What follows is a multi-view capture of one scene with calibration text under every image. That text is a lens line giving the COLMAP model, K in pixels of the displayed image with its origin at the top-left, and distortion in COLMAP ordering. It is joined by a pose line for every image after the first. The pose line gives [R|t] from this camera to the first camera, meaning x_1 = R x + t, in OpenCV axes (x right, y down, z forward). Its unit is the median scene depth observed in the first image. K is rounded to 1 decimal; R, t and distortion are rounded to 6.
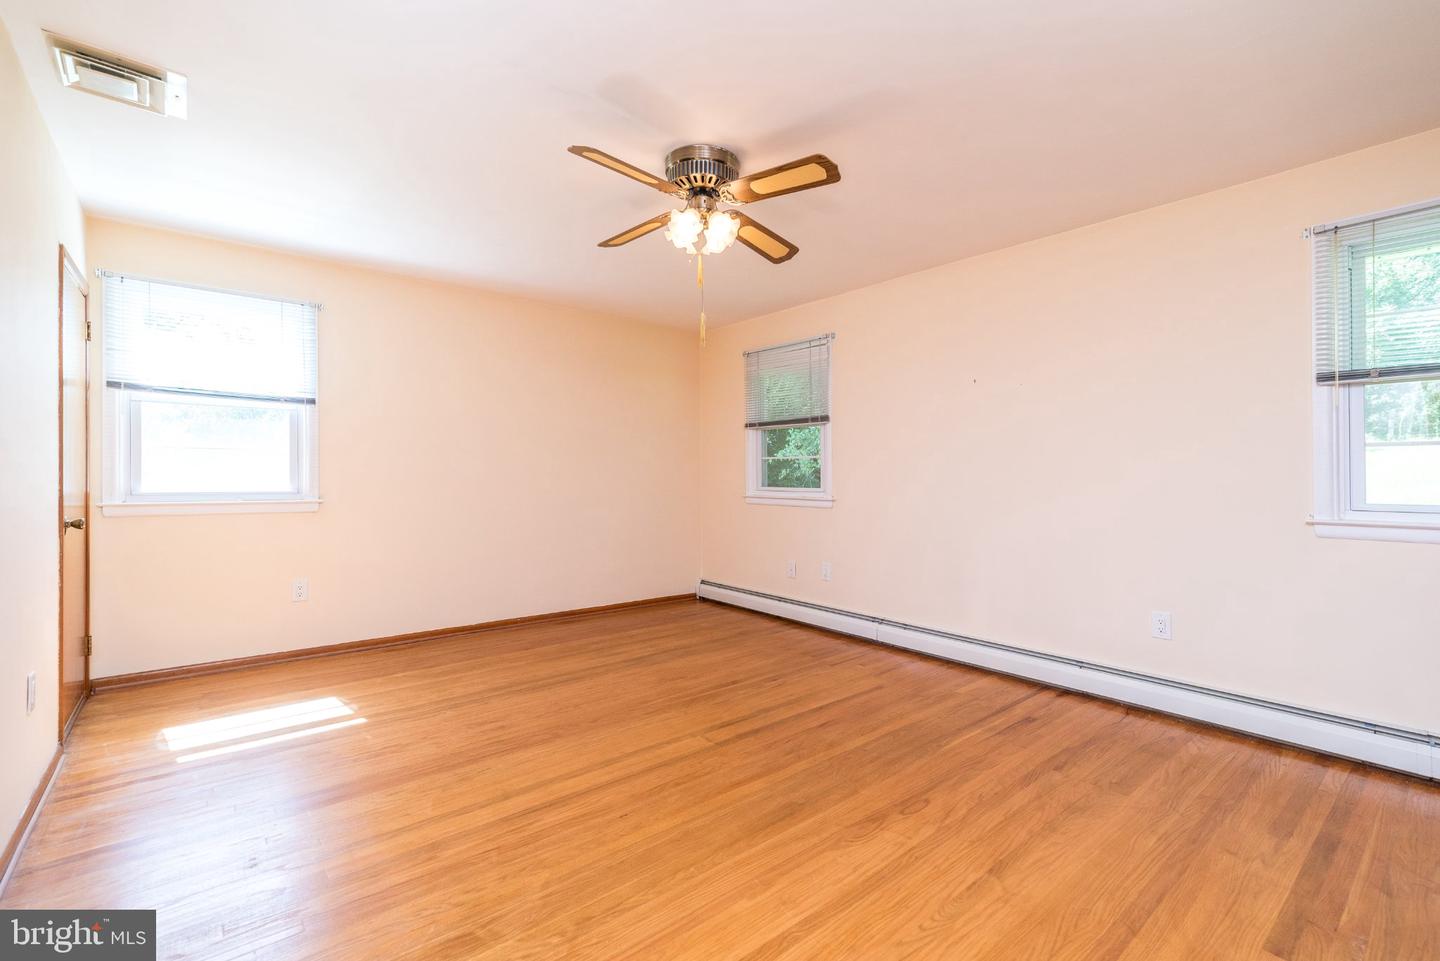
lens RADIAL K [[622.6, 0, 720.0], [0, 622.6, 480.5], [0, 0, 1]] dist [-0.001046, 0.000152]
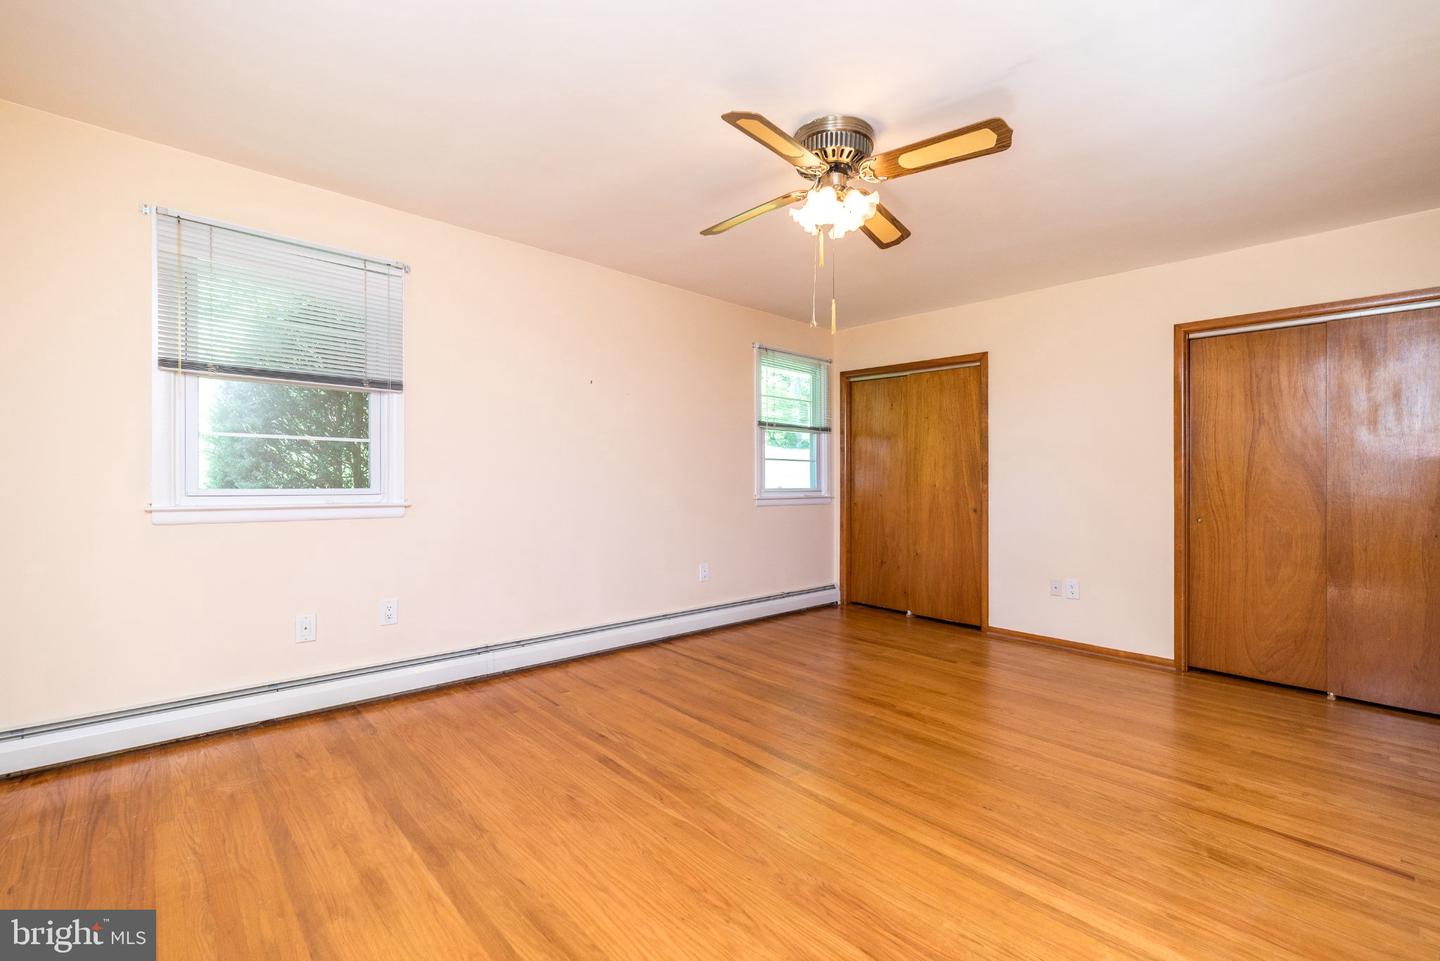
lens RADIAL K [[659.2, 0, 724.4], [0, 659.2, 469.8], [0, 0, 1]] dist [0.020357, 0.000036]
pose [[-0.079368, 0.001936, 0.996844, -0.789794], [-0.008198, 0.999963, -0.002595, -0.002473], [-0.996812, -0.008378, -0.079349, 1.000204]]
